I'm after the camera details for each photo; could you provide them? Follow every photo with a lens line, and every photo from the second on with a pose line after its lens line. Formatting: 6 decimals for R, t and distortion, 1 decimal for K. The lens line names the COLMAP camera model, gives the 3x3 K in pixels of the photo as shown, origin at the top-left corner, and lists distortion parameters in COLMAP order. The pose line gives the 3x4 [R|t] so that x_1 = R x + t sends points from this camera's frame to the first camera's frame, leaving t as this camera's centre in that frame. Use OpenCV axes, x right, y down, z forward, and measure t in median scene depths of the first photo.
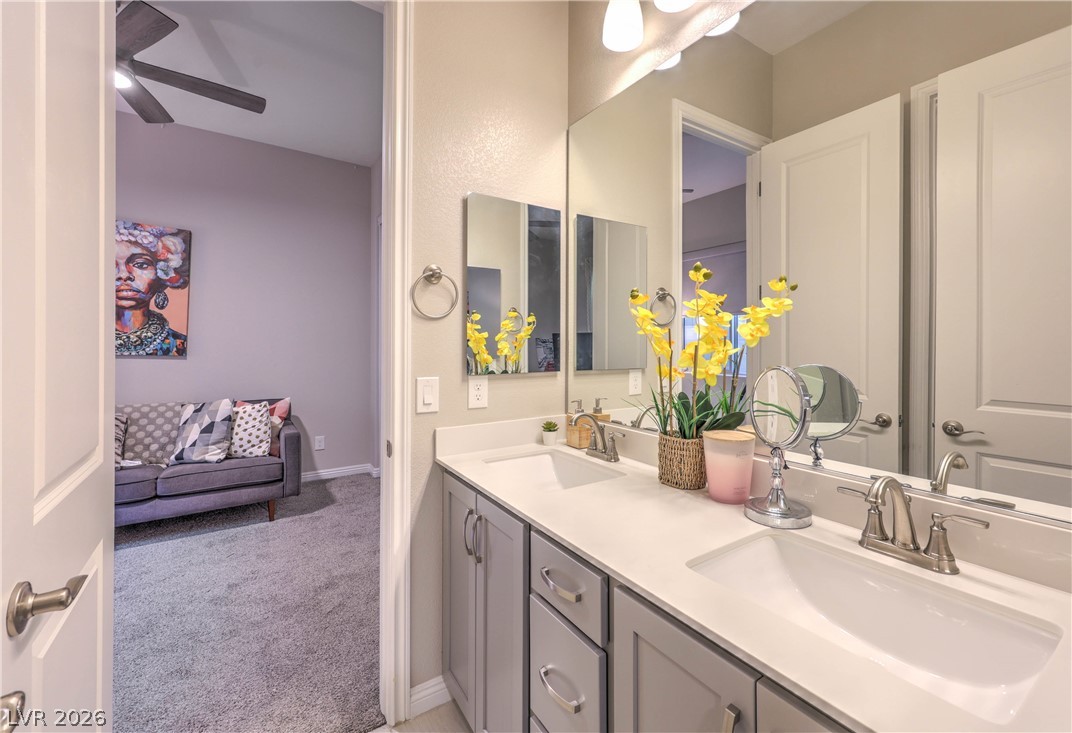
lens RADIAL K [[453.7, 0, 543.3], [0, 453.7, 346.9], [0, 0, 1]] dist [0.000527, 0.000057]
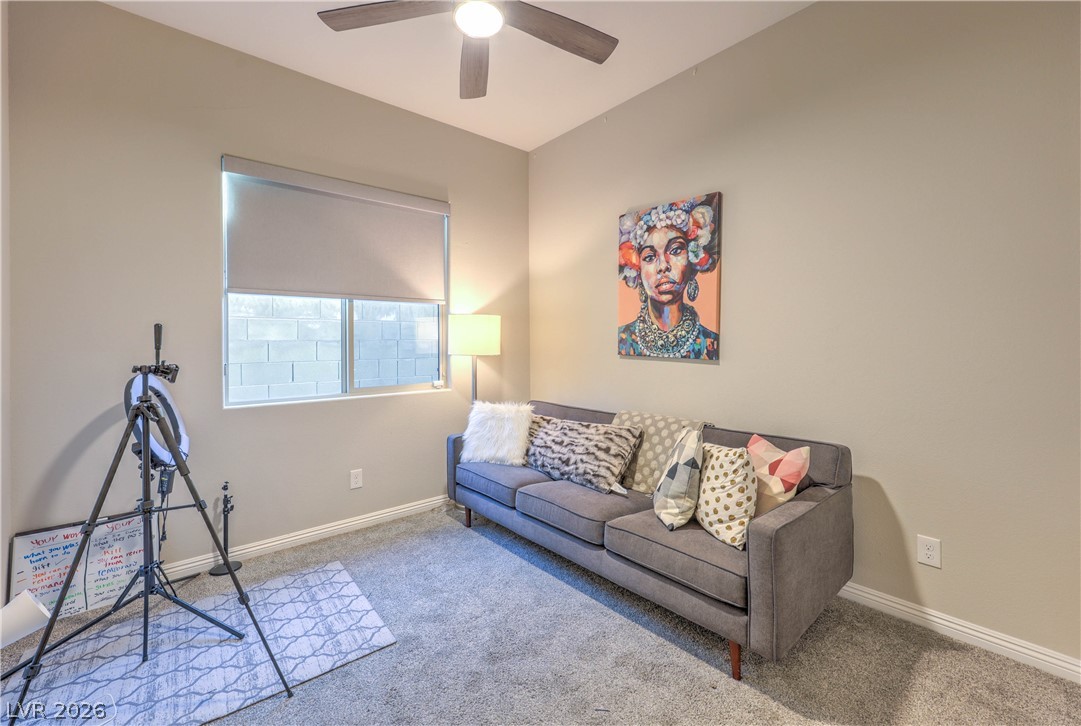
lens RADIAL K [[450.4, 0, 543.7], [0, 450.4, 341.5], [0, 0, 1]] dist [0.002722, 0.000250]
pose [[0.136228, -0.011556, -0.990610, -0.092793], [0.002475, 0.999933, -0.011325, -0.003388], [0.990674, -0.000909, 0.136248, 0.639837]]
